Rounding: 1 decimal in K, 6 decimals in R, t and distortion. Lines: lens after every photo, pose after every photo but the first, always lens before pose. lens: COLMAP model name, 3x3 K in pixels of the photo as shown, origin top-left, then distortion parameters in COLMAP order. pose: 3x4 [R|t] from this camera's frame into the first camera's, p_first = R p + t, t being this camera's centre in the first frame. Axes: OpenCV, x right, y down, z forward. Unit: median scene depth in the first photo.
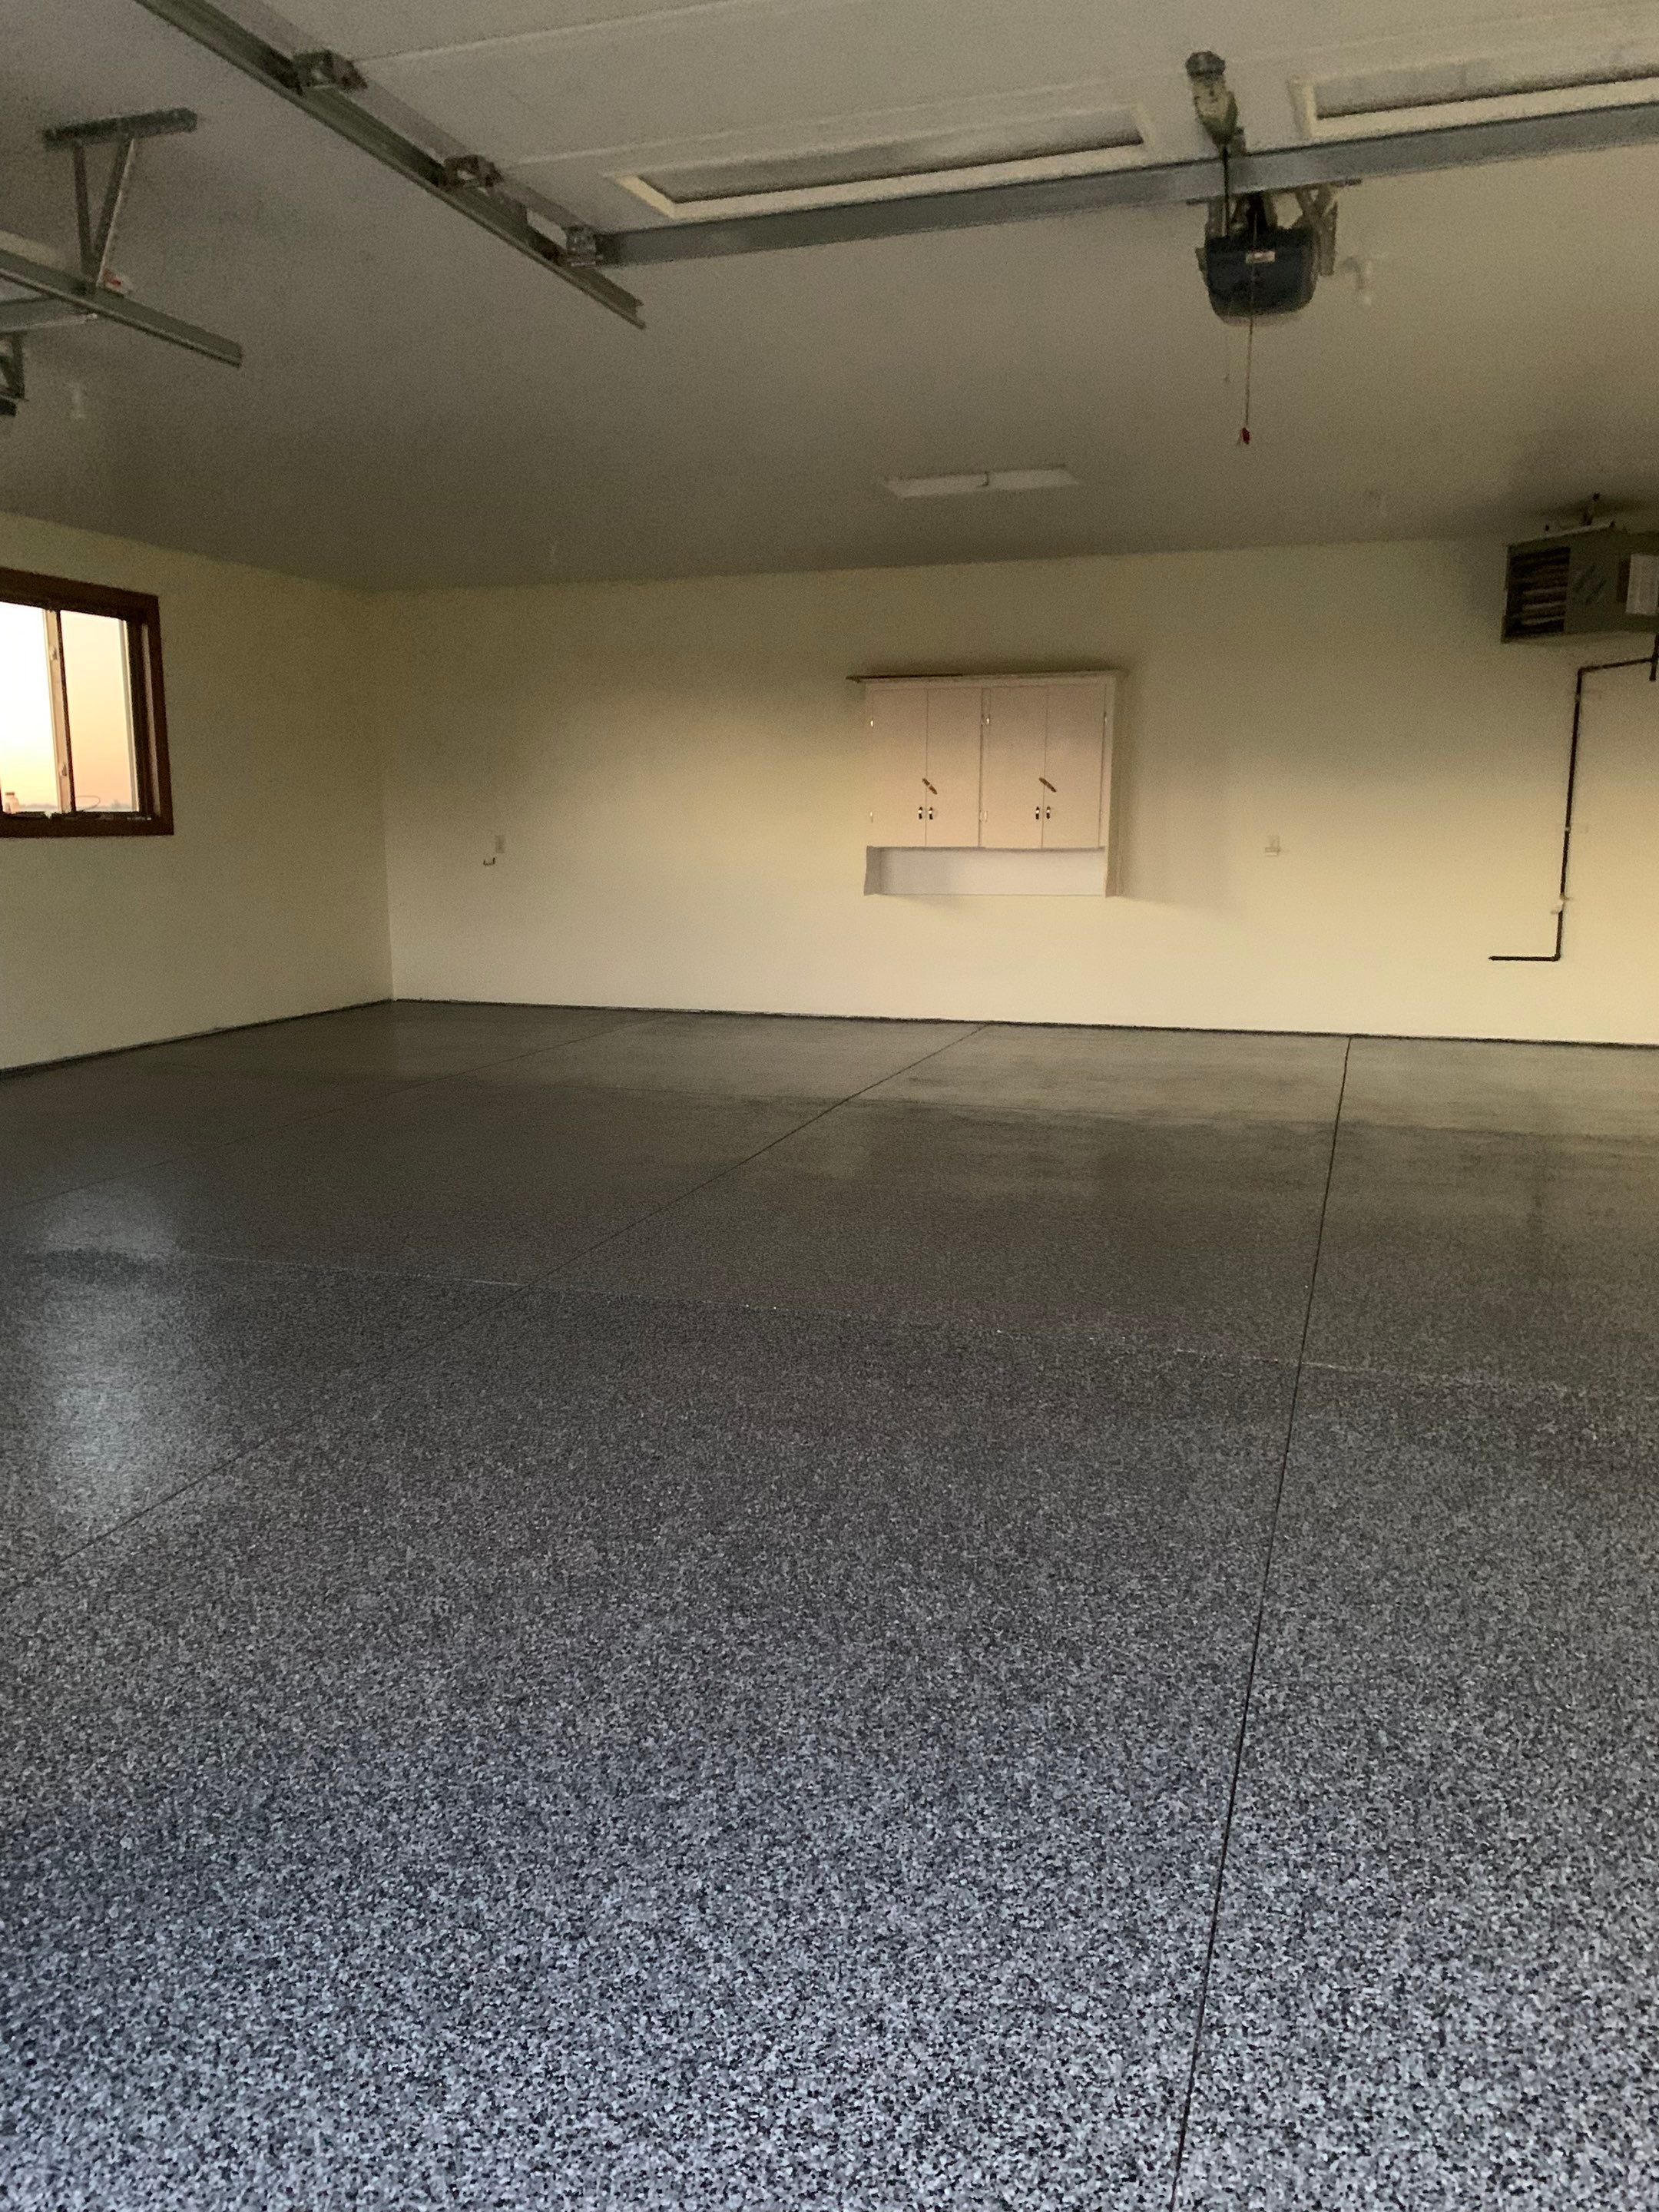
lens RADIAL K [[1674.4, 0, 829.5], [0, 1674.4, 1106.0], [0, 0, 1]] dist [0.028528, 0.001433]
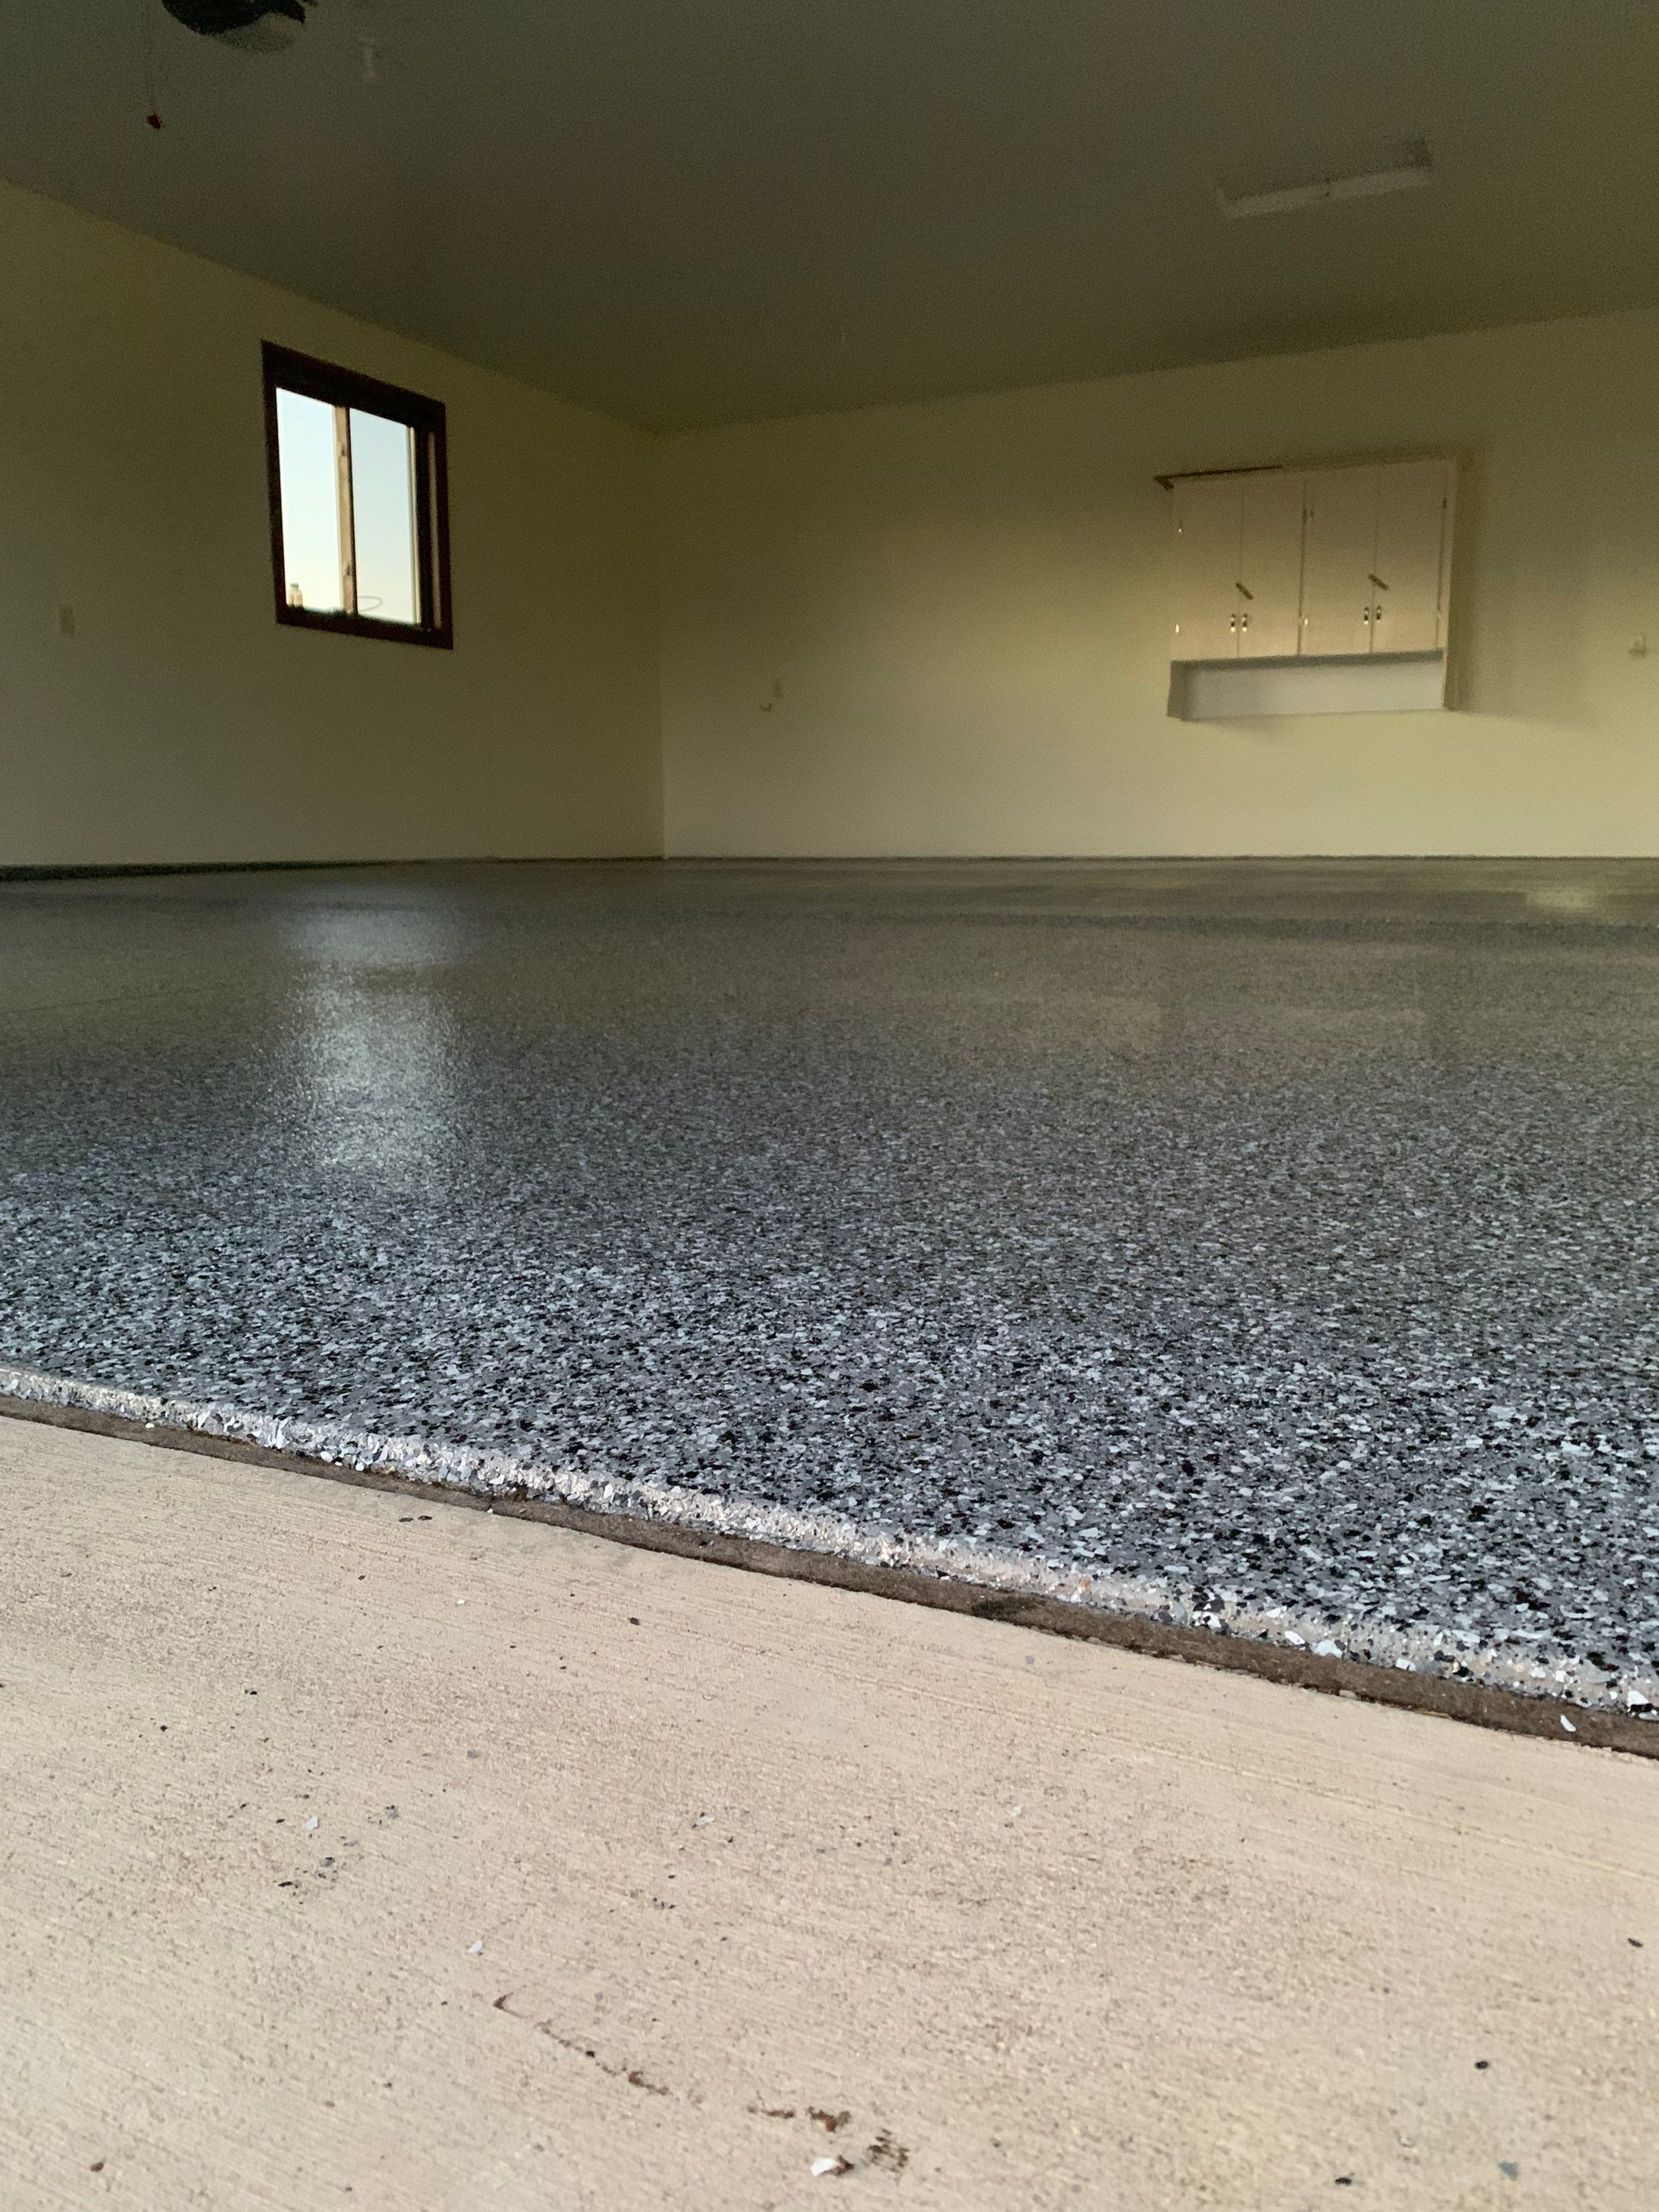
lens RADIAL K [[1689.7, 0, 871.3], [0, 1689.7, 1058.5], [0, 0, 1]] dist [0.061659, -0.050895]
pose [[0.991788, 0.017163, -0.126733, -0.043067], [-0.022717, 0.998838, -0.042509, 0.231079], [0.125856, 0.045039, 0.991026, 0.136287]]
